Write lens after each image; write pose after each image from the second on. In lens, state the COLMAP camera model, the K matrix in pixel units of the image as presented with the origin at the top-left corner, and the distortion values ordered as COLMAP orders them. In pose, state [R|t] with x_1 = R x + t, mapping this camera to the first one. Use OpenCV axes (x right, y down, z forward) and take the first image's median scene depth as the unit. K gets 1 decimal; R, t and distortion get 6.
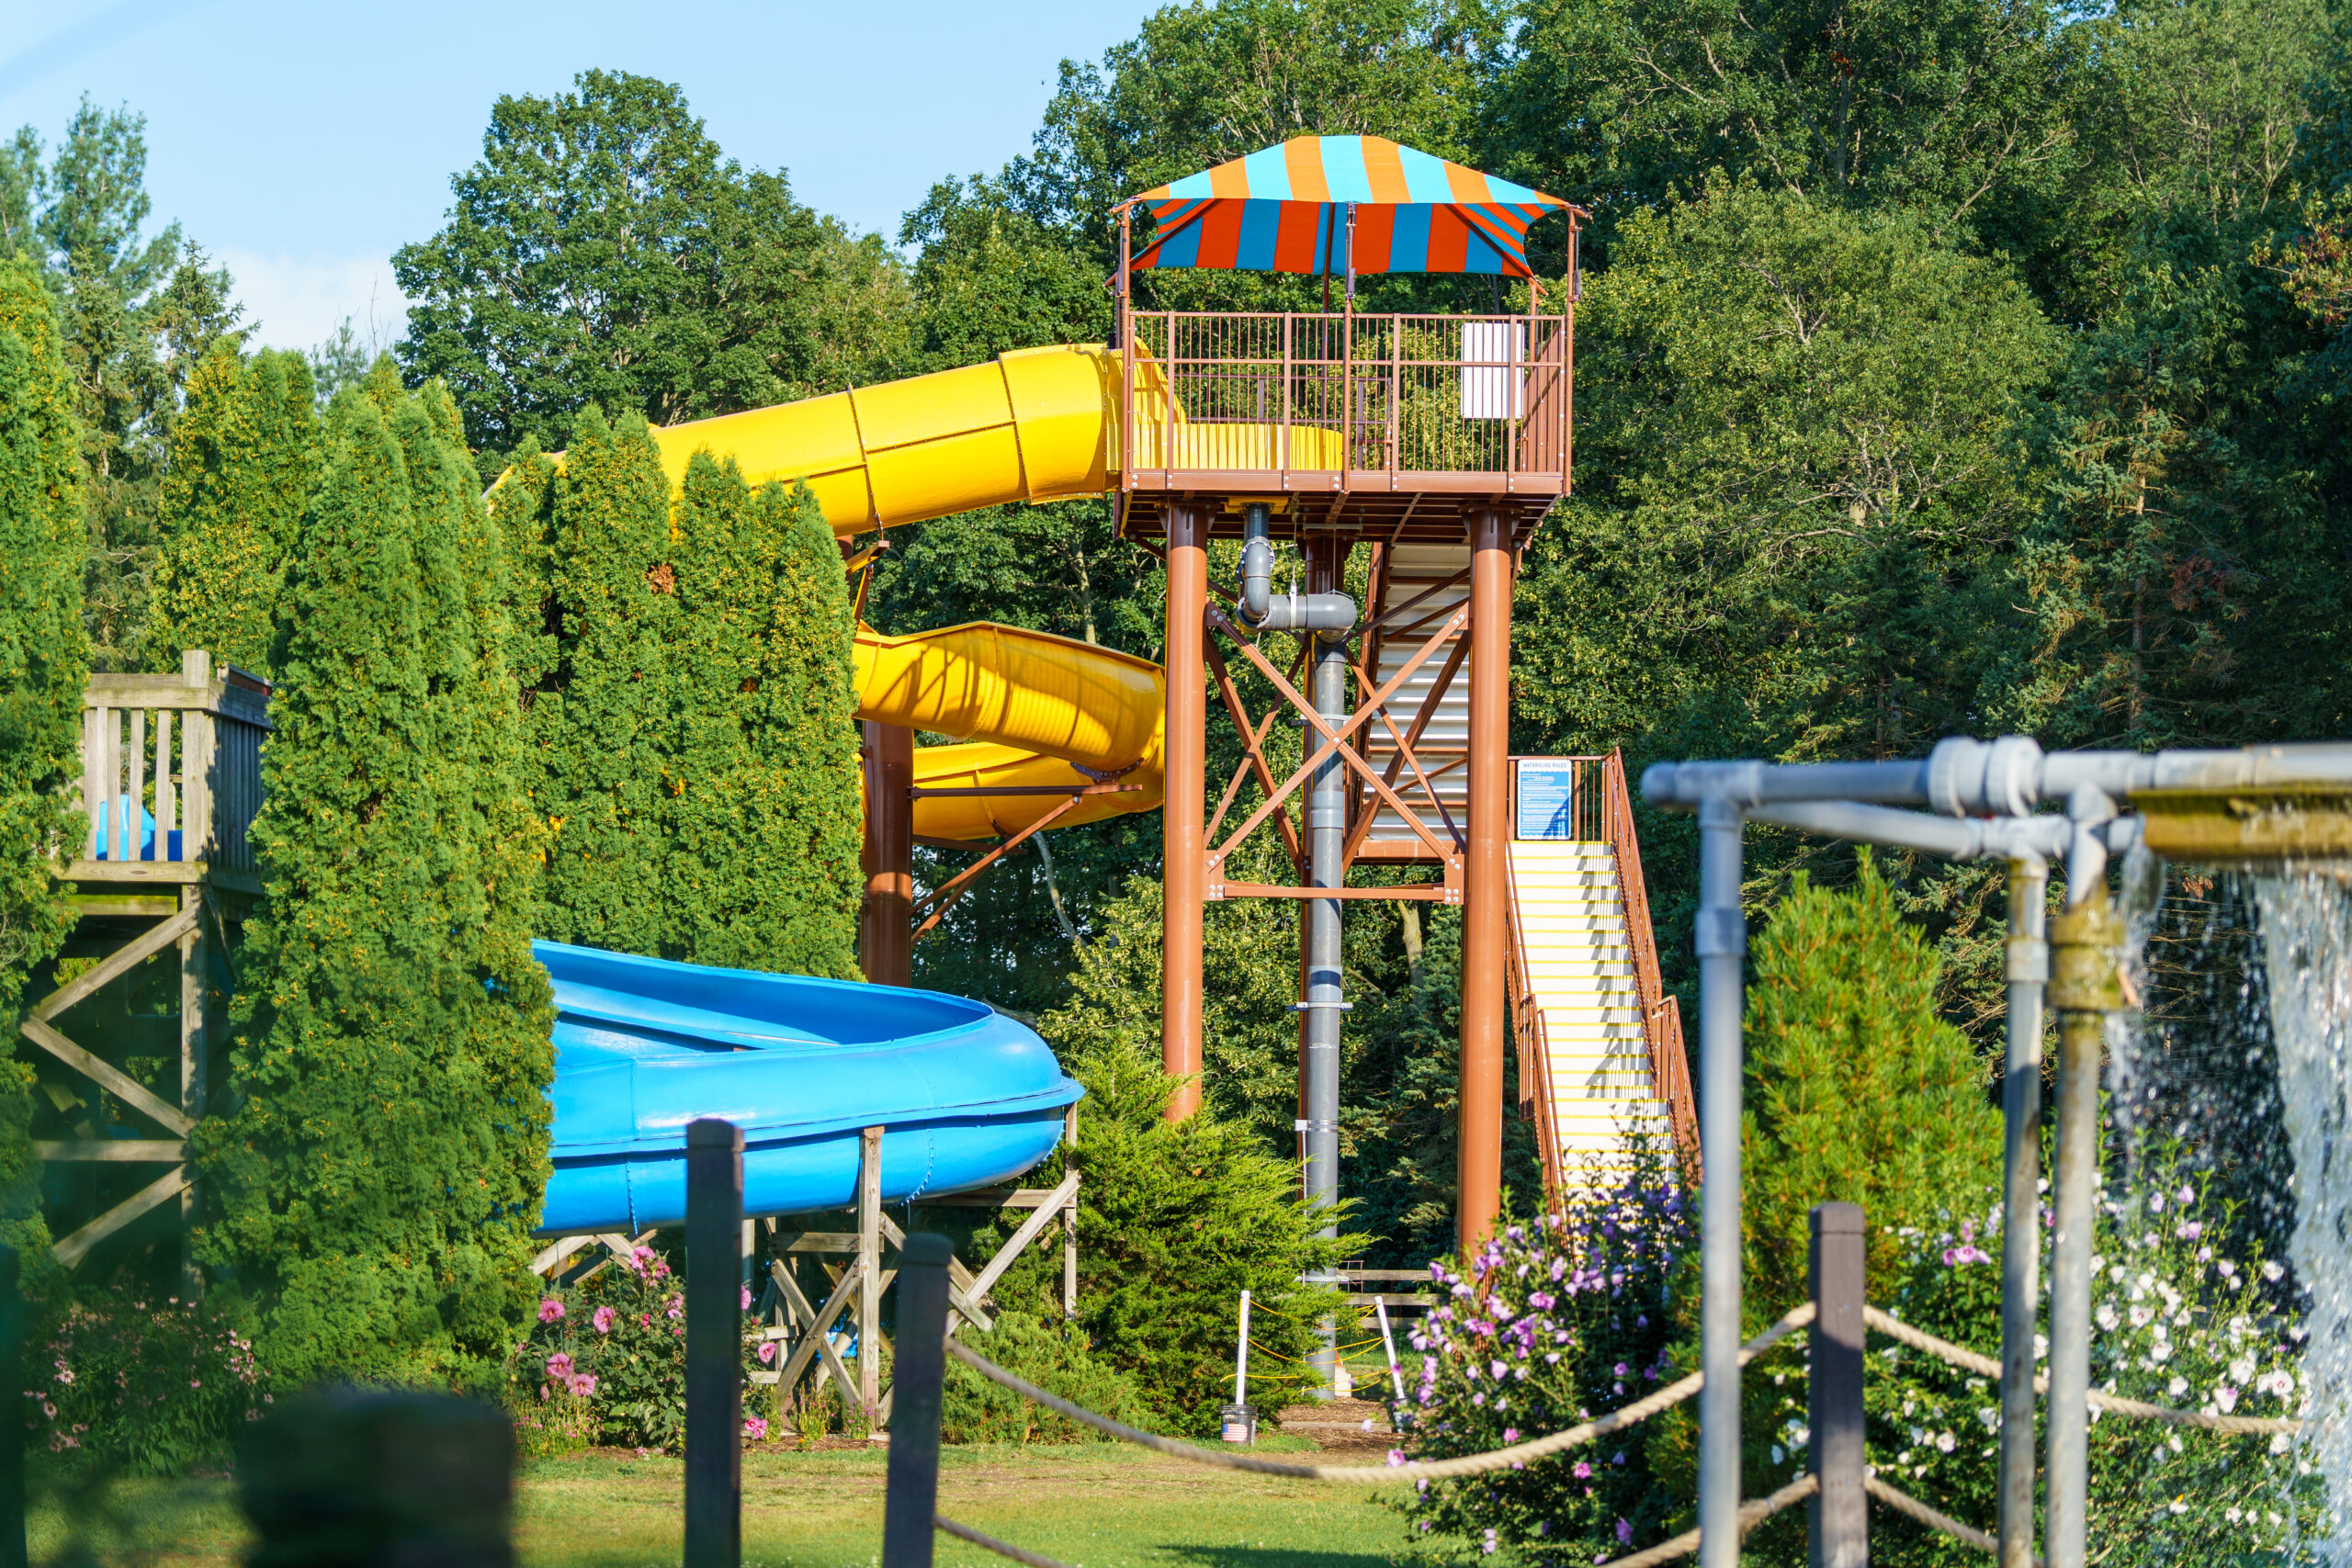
lens RADIAL K [[5926.1, 0, 1176.0], [0, 5926.1, 784.0], [0, 0, 1]] dist [-0.246514, 0.597570]
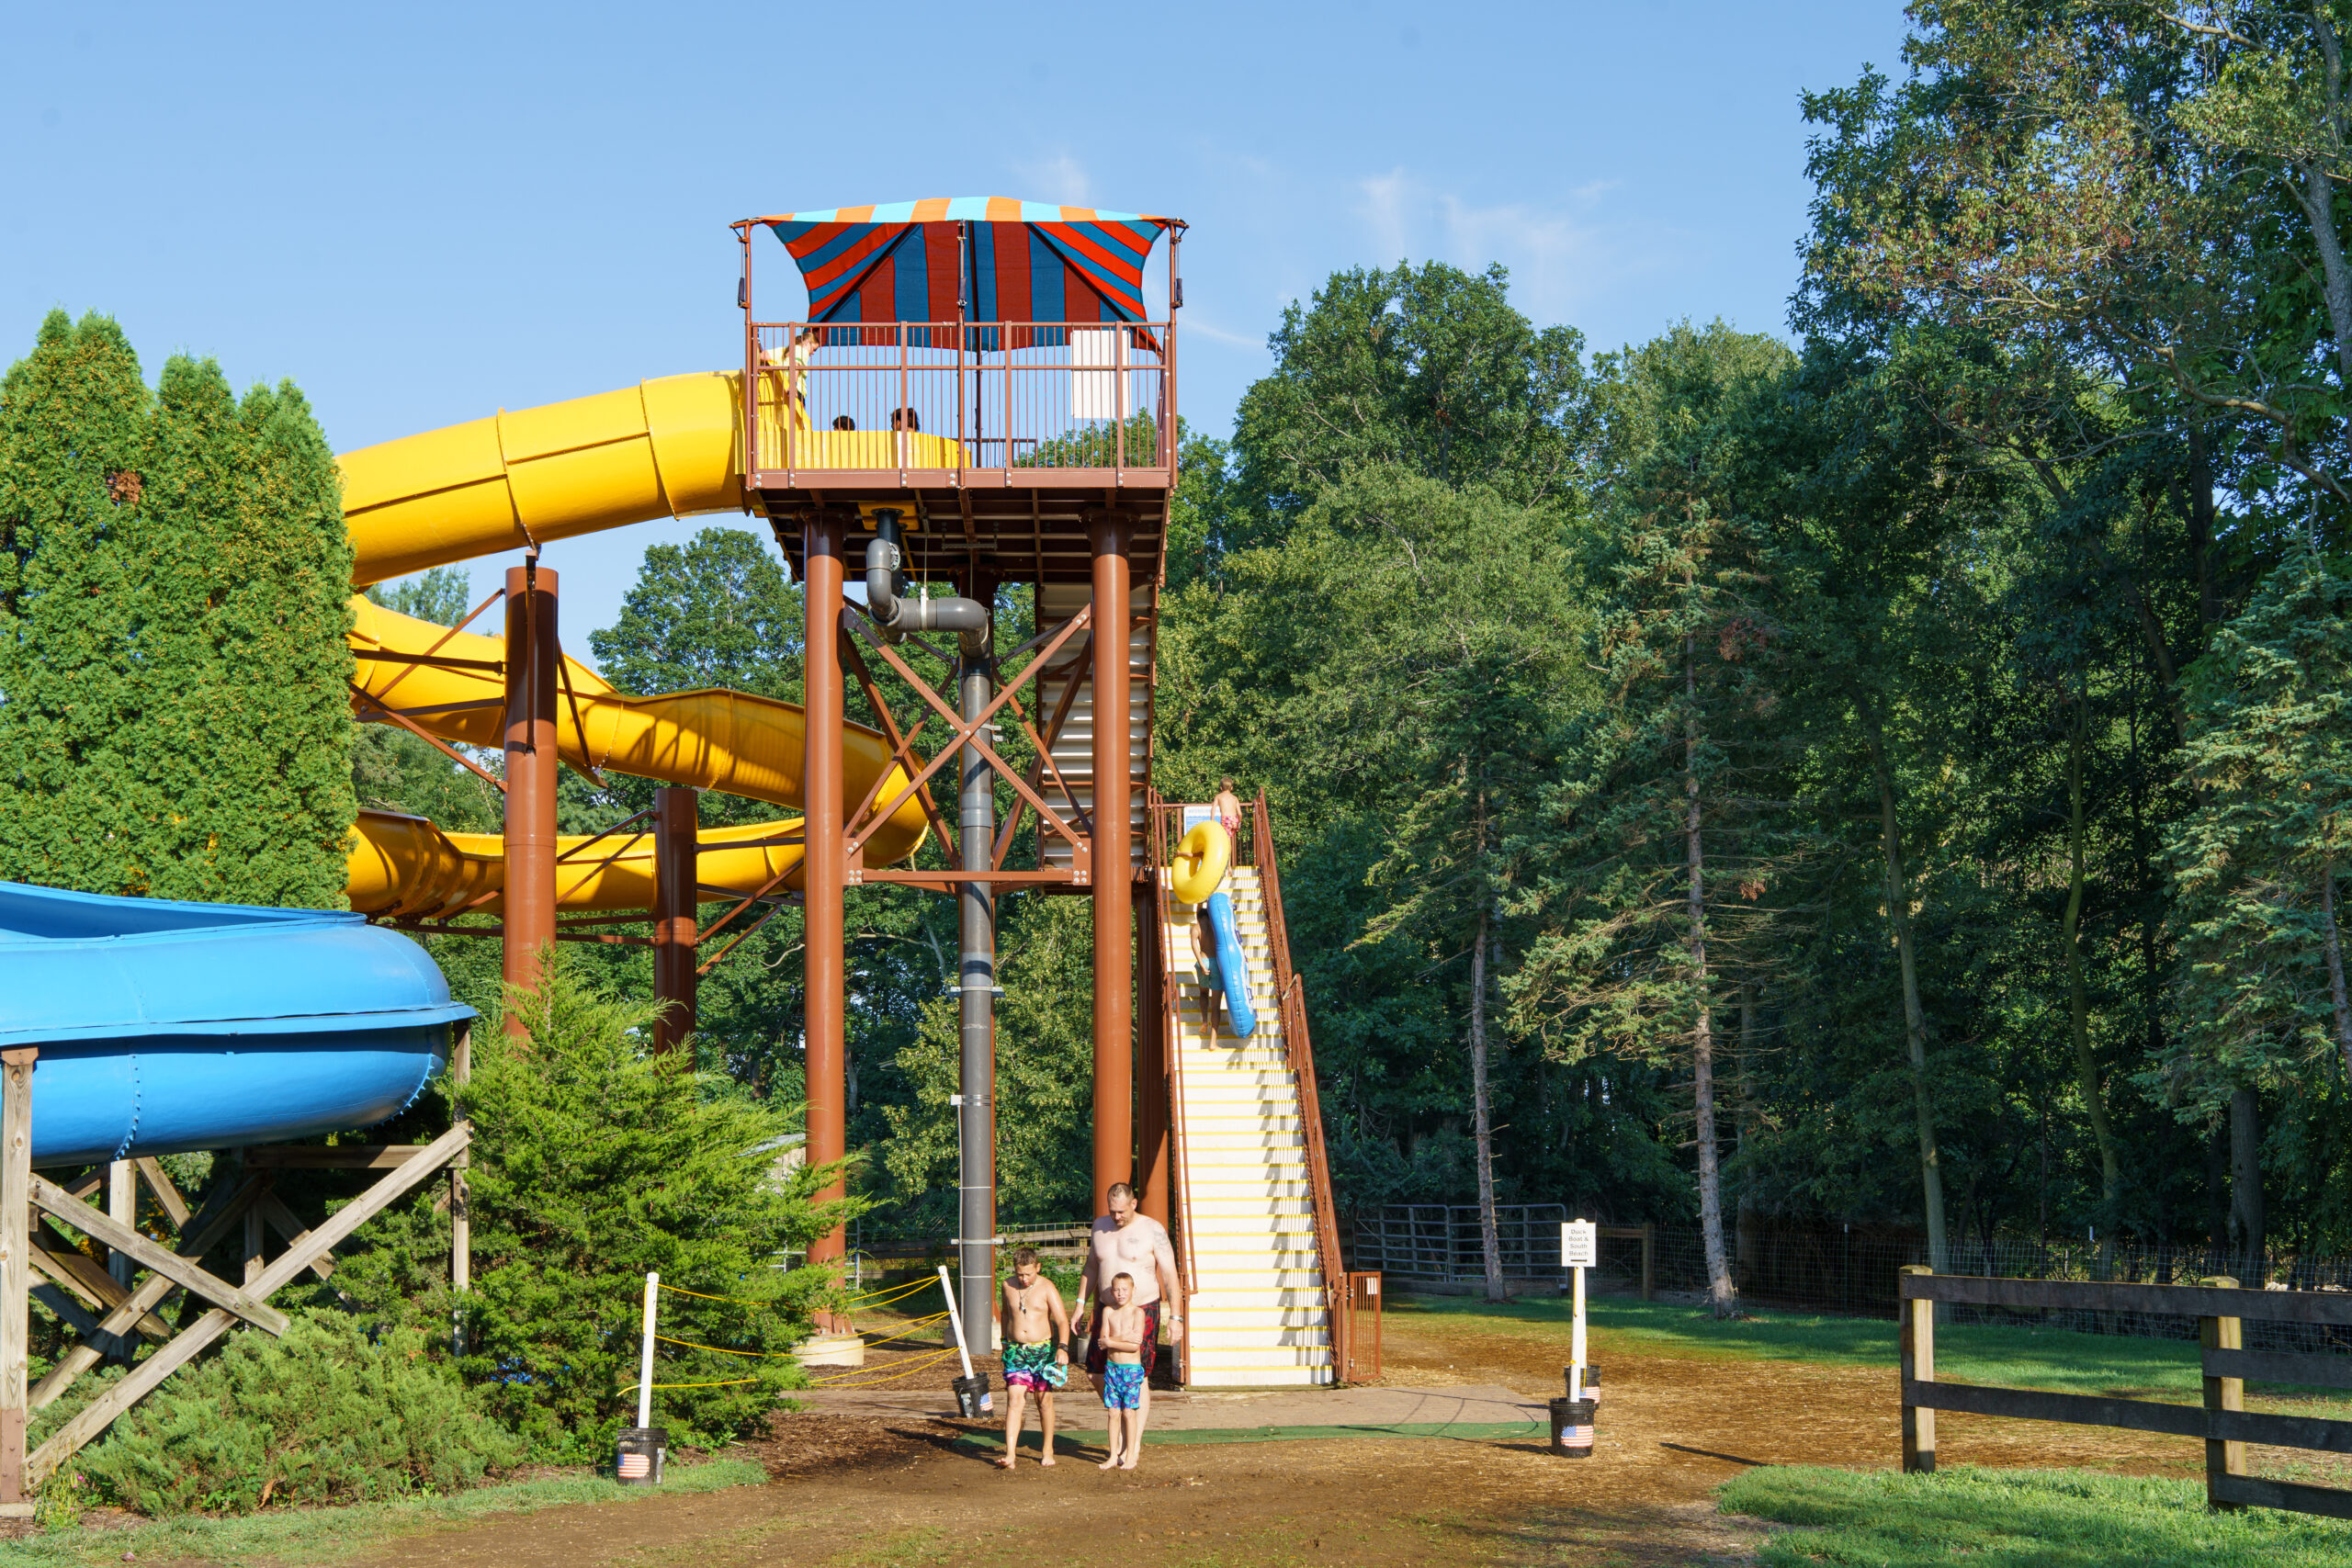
lens RADIAL K [[2720.5, 0, 1176.2], [0, 2720.5, 833.6], [0, 0, 1]] dist [-0.184334, 0.478267]
pose [[0.999702, -0.023527, 0.006508, 0.070228], [0.023878, 0.997887, -0.060420, 0.047213], [-0.005073, 0.060557, 0.998152, 0.592141]]
